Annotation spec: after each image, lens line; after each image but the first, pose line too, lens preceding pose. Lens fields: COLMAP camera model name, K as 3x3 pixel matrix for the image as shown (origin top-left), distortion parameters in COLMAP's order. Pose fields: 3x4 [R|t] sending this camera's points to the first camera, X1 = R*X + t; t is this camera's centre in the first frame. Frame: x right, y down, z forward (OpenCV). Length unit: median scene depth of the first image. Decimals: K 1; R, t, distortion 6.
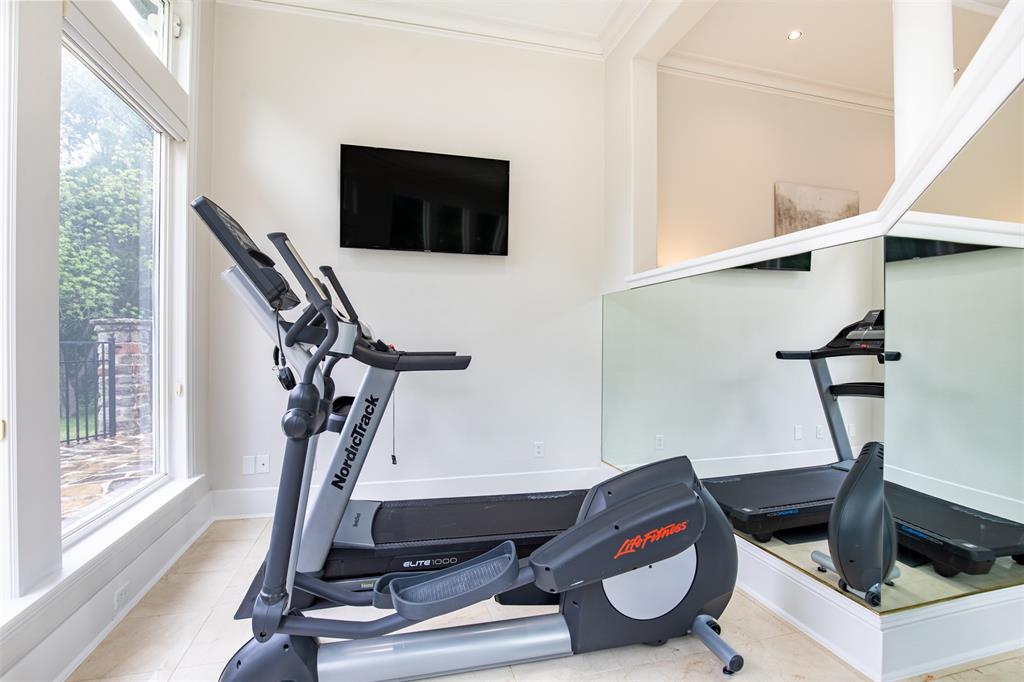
lens RADIAL K [[478.3, 0, 511.6], [0, 478.3, 338.4], [0, 0, 1]] dist [-0.025672, 0.001114]
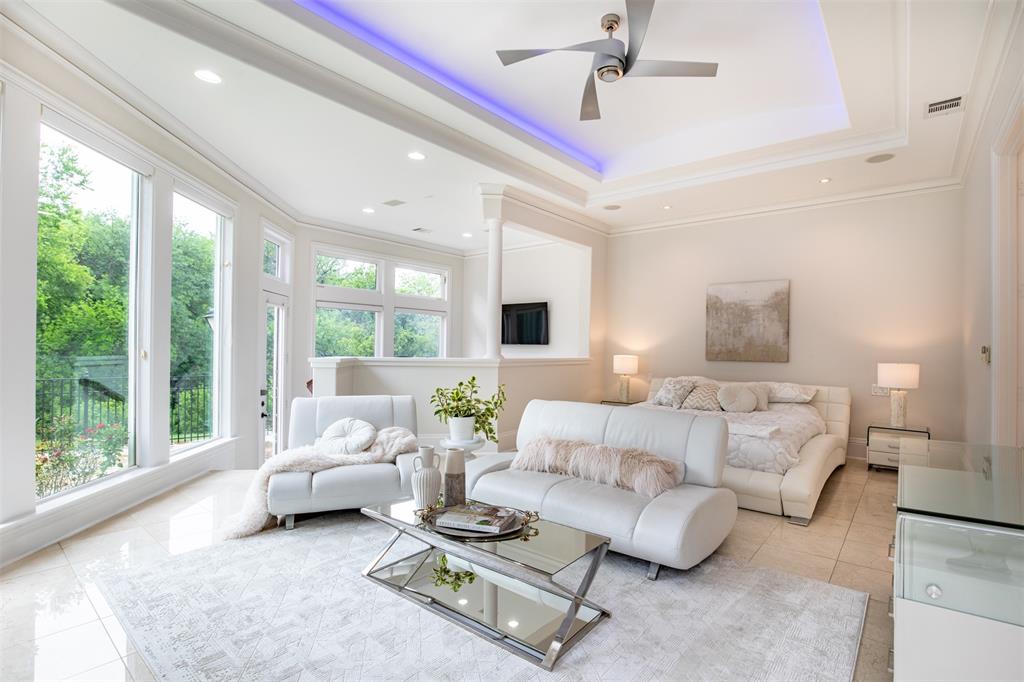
lens RADIAL K [[478.3, 0, 513.0], [0, 478.3, 344.0], [0, 0, 1]] dist [-0.025672, 0.001114]
pose [[0.569089, 0.001182, -0.822275, 1.425396], [-0.013187, 0.999883, -0.007689, -0.129045], [0.822170, 0.015219, 0.569038, -0.328260]]
